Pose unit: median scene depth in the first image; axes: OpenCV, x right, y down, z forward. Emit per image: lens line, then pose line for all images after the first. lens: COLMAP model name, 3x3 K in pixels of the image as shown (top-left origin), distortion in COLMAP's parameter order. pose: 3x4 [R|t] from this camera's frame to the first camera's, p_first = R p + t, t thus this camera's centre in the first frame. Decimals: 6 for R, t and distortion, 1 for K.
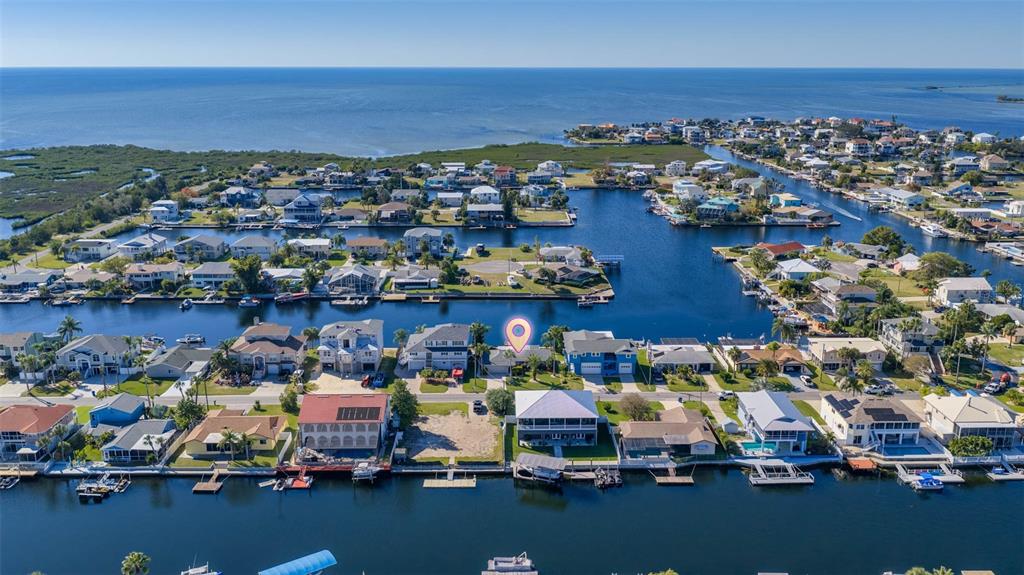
lens RADIAL K [[847.7, 0, 529.6], [0, 847.7, 288.4], [0, 0, 1]] dist [0.034900, -0.062318]
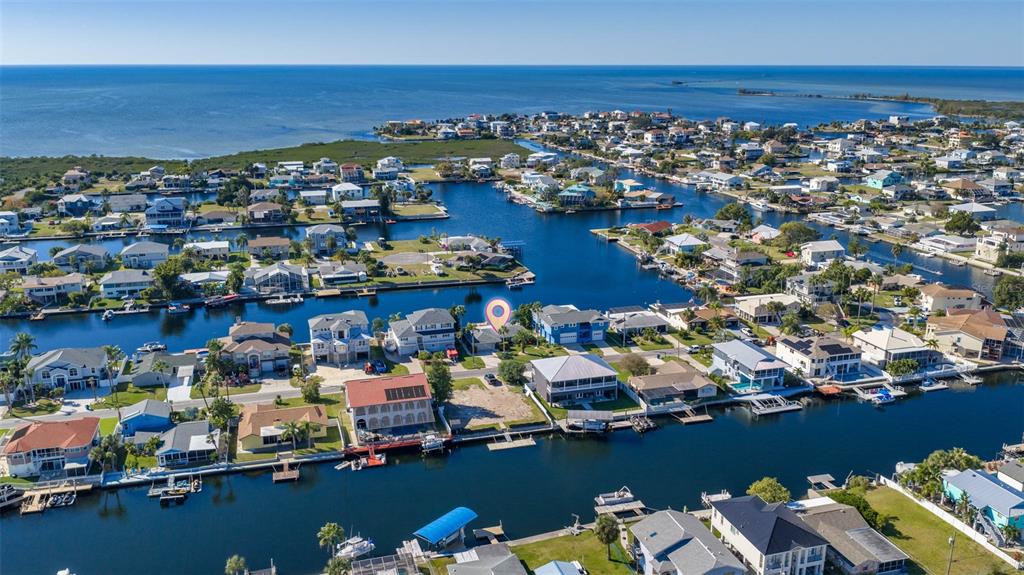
lens RADIAL K [[847.7, 0, 529.6], [0, 847.7, 288.4], [0, 0, 1]] dist [0.034900, -0.062318]
pose [[0.962063, -0.071182, 0.263378, -0.252270], [0.070296, 0.997444, 0.012798, 0.011755], [-0.263616, 0.006202, 0.964608, -0.046828]]
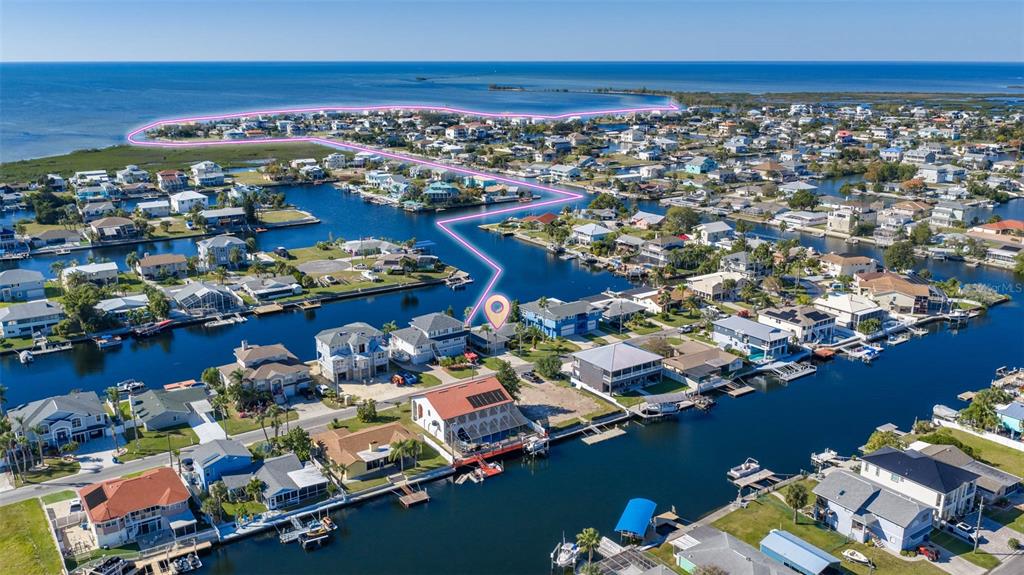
lens RADIAL K [[847.7, 0, 529.6], [0, 847.7, 288.4], [0, 0, 1]] dist [0.034900, -0.062318]
pose [[0.832259, -0.147136, 0.534505, -0.539939], [0.143225, 0.988472, 0.049092, -0.021749], [-0.535566, 0.035697, 0.843738, 0.079046]]
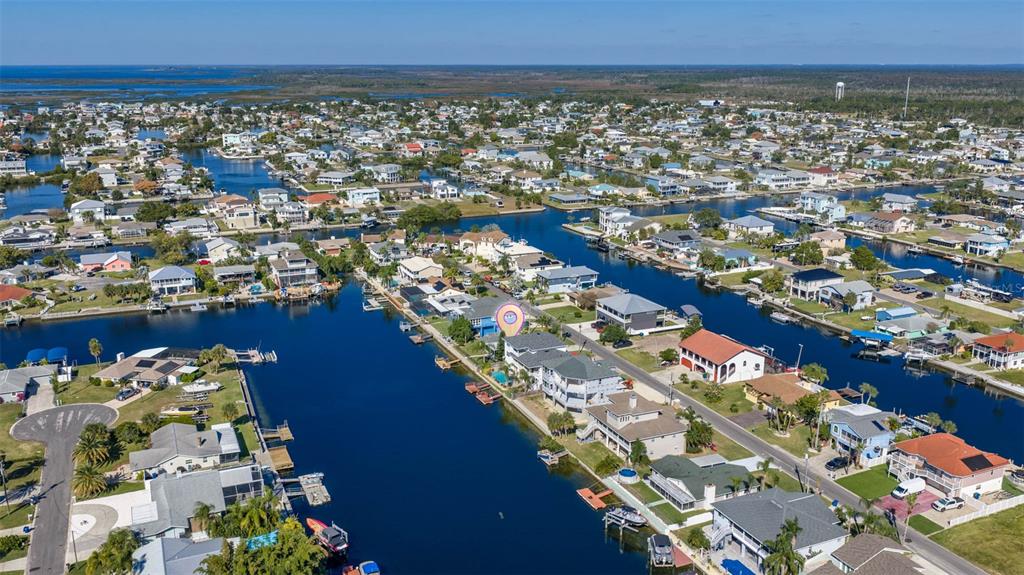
lens RADIAL K [[847.7, 0, 529.6], [0, 847.7, 288.4], [0, 0, 1]] dist [0.034900, -0.062318]
pose [[-0.397215, -0.239829, 0.885834, -0.944815], [0.232484, 0.907468, 0.349934, -0.344283], [-0.887790, 0.344942, -0.304703, 1.280149]]
